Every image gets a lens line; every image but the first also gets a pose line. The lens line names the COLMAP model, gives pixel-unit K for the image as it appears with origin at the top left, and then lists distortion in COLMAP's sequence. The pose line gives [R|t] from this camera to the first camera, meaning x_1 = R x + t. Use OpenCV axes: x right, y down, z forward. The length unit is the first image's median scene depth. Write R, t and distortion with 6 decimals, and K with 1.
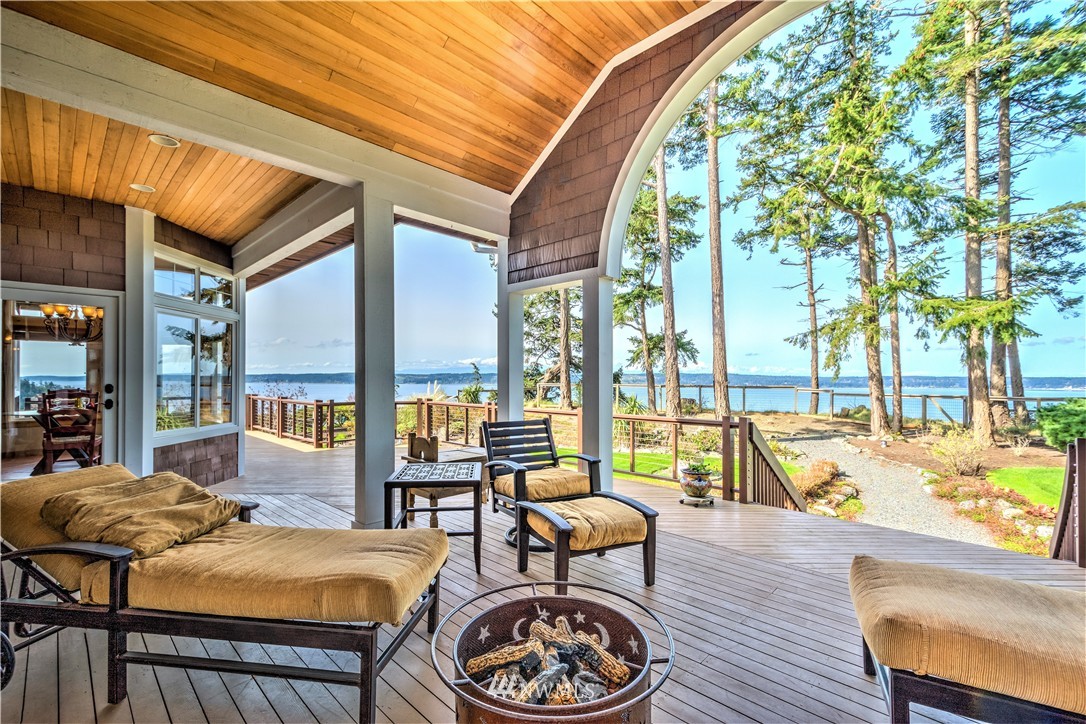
lens RADIAL K [[472.7, 0, 536.0], [0, 472.7, 372.7], [0, 0, 1]] dist [0.002039, 0.000094]
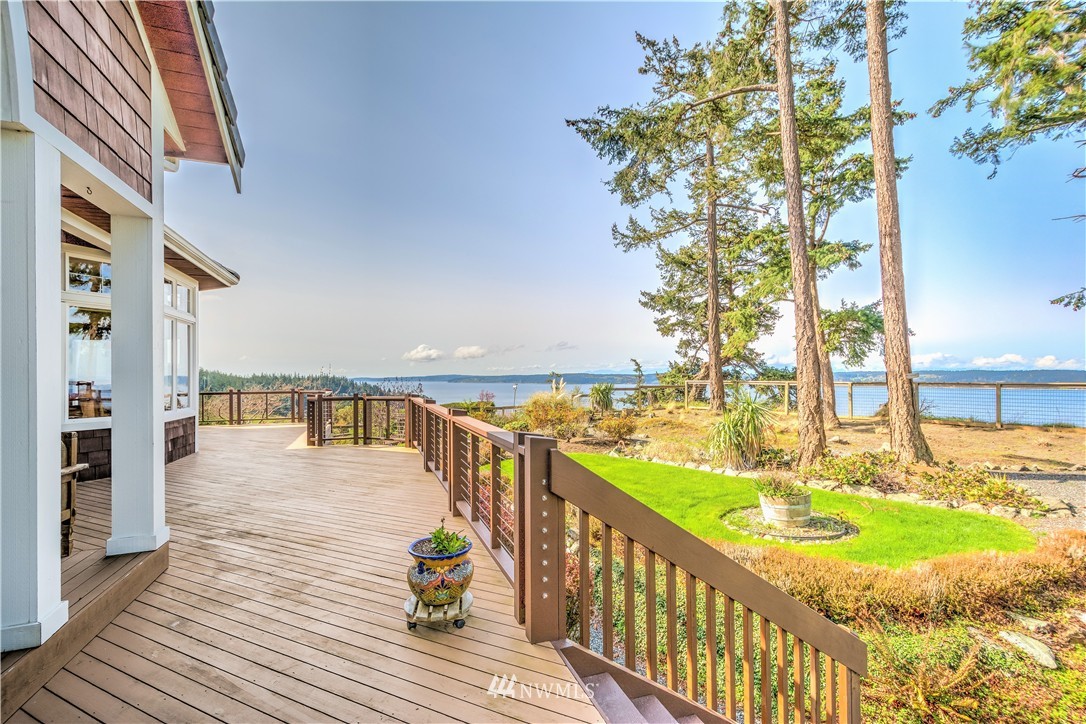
lens RADIAL K [[472.7, 0, 536.0], [0, 472.7, 372.7], [0, 0, 1]] dist [0.002039, 0.000094]
pose [[0.899172, -0.010220, -0.437476, 0.172415], [0.010437, 0.999944, -0.001907, 0.009507], [0.437471, -0.002851, 0.899228, 0.172215]]
